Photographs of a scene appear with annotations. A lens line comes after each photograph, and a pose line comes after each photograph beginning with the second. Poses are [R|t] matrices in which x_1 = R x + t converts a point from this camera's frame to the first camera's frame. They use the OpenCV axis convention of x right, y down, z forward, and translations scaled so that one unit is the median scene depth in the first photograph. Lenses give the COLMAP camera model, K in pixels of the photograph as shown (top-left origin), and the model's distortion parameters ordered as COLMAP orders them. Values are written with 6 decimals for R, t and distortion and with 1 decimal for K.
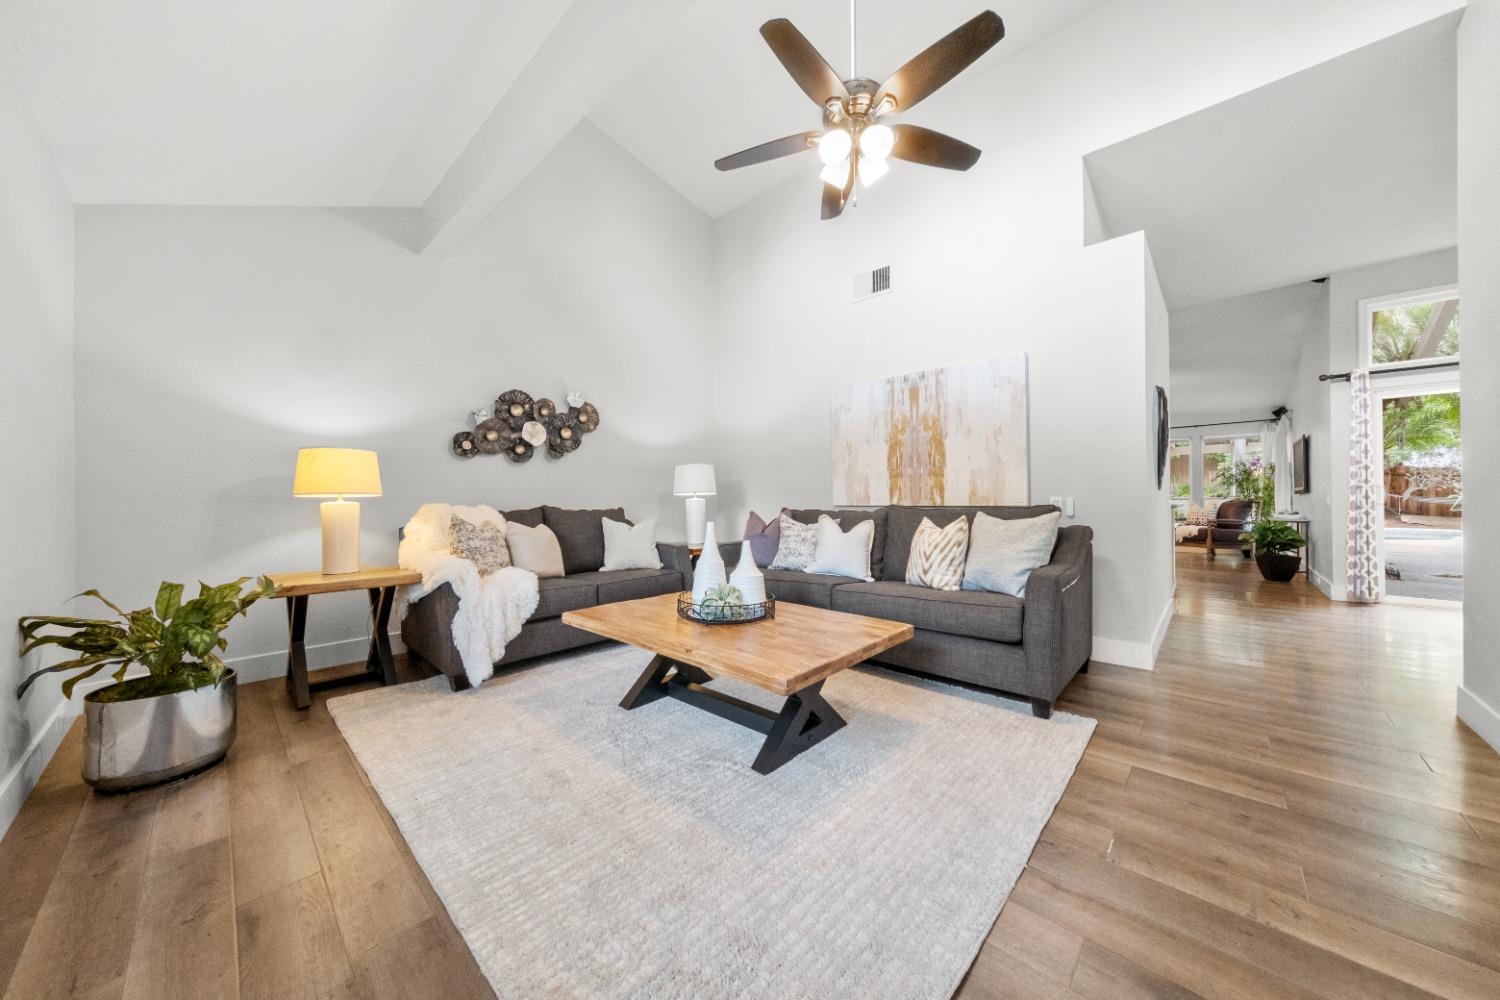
lens RADIAL K [[512.7, 0, 747.8], [0, 512.7, 493.0], [0, 0, 1]] dist [-0.003076, 0.001988]
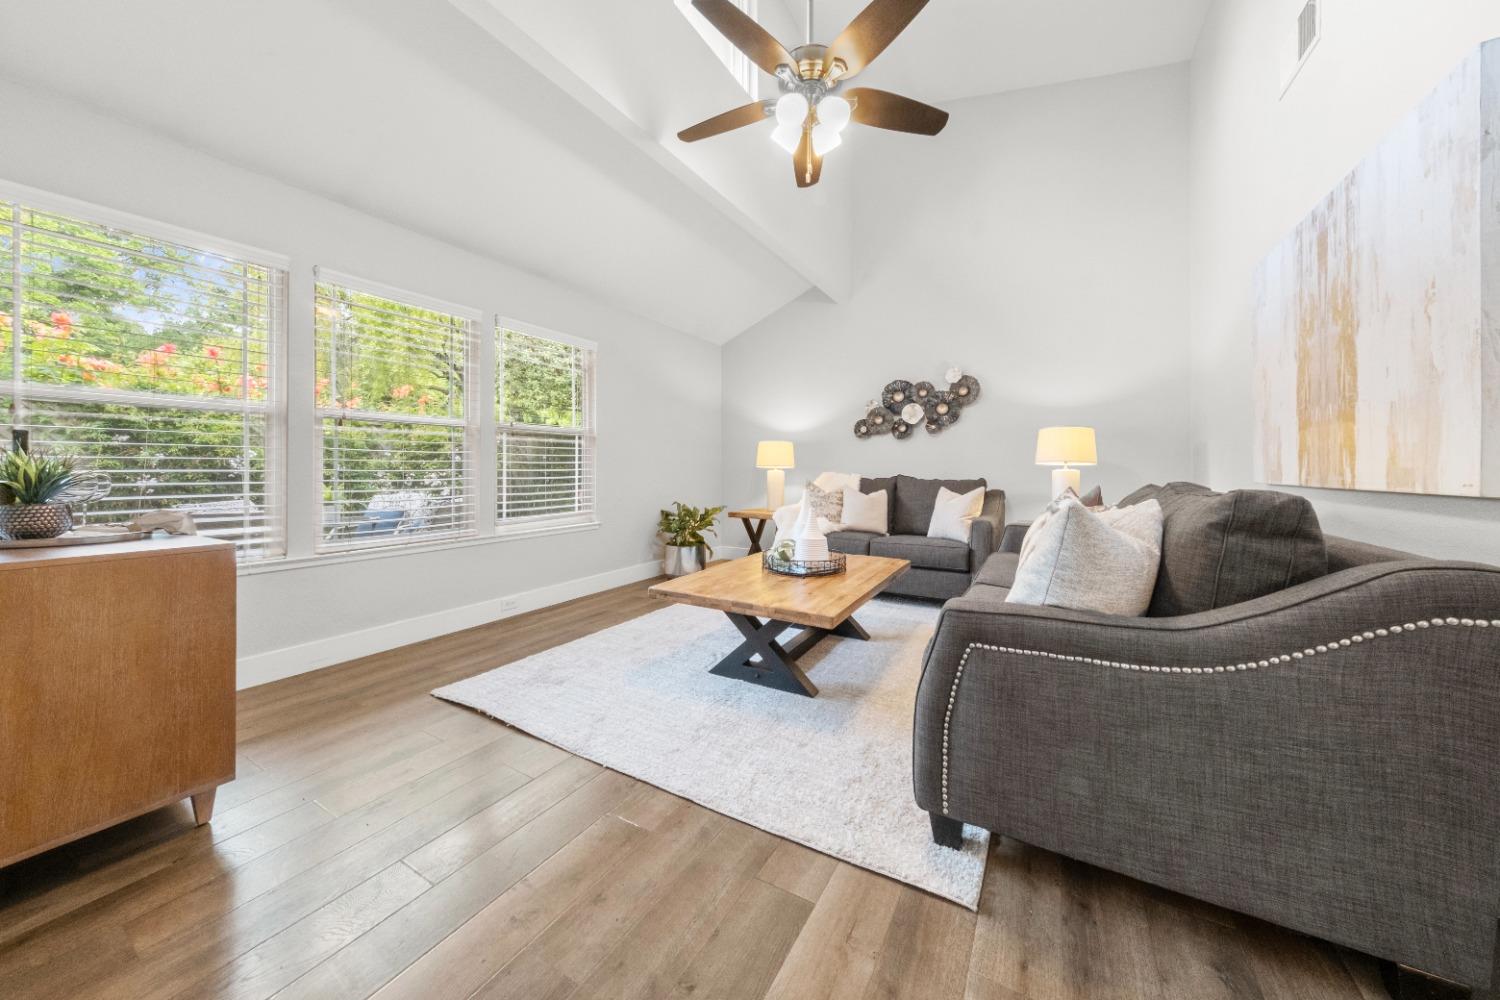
lens RADIAL K [[512.7, 0, 752.5], [0, 512.7, 466.0], [0, 0, 1]] dist [-0.003076, 0.001988]
pose [[0.212540, -0.001909, -0.977151, 0.674104], [0.011625, 0.999932, 0.000575, -0.000758], [0.977083, -0.011482, 0.212547, 0.399819]]
